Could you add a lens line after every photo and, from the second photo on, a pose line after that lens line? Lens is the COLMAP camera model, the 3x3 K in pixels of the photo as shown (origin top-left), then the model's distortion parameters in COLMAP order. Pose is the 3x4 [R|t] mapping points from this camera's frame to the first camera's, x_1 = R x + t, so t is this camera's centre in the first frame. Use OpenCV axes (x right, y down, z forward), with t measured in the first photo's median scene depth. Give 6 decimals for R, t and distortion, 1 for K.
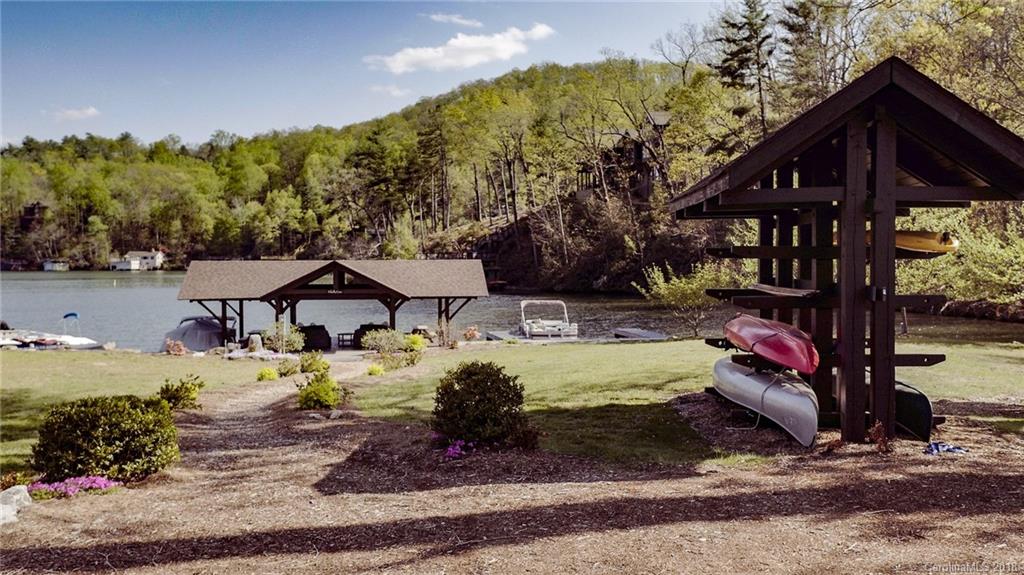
lens RADIAL K [[917.8, 0, 510.8], [0, 917.8, 285.4], [0, 0, 1]] dist [-0.011008, 0.017525]
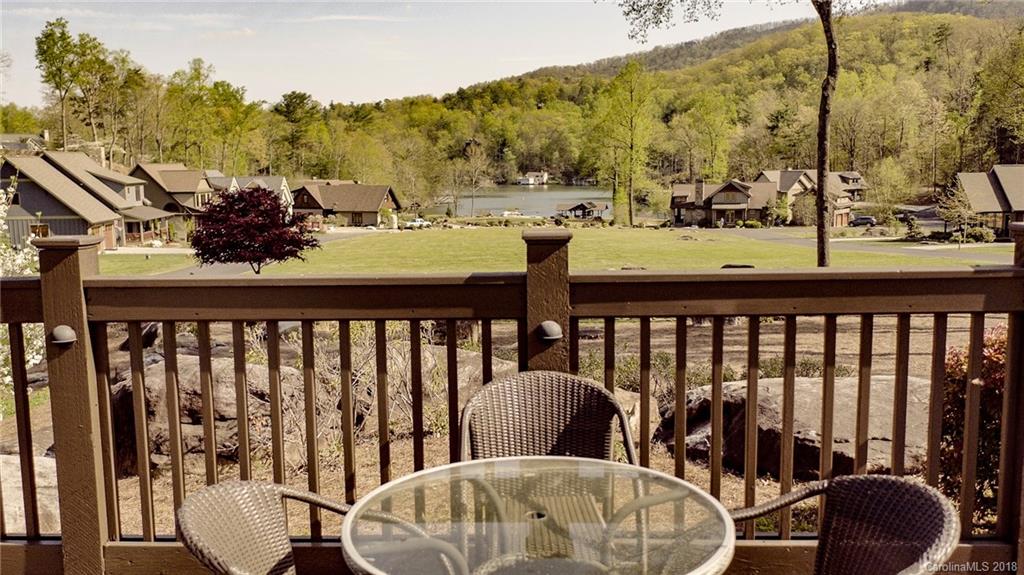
lens RADIAL K [[917.8, 0, 511.1], [0, 917.8, 284.4], [0, 0, 1]] dist [-0.011008, 0.017525]
pose [[0.920218, 0.045021, -0.388809, 0.177613], [-0.004715, 0.994566, 0.104003, -0.008233], [0.391379, -0.093872, 0.915429, -0.468049]]
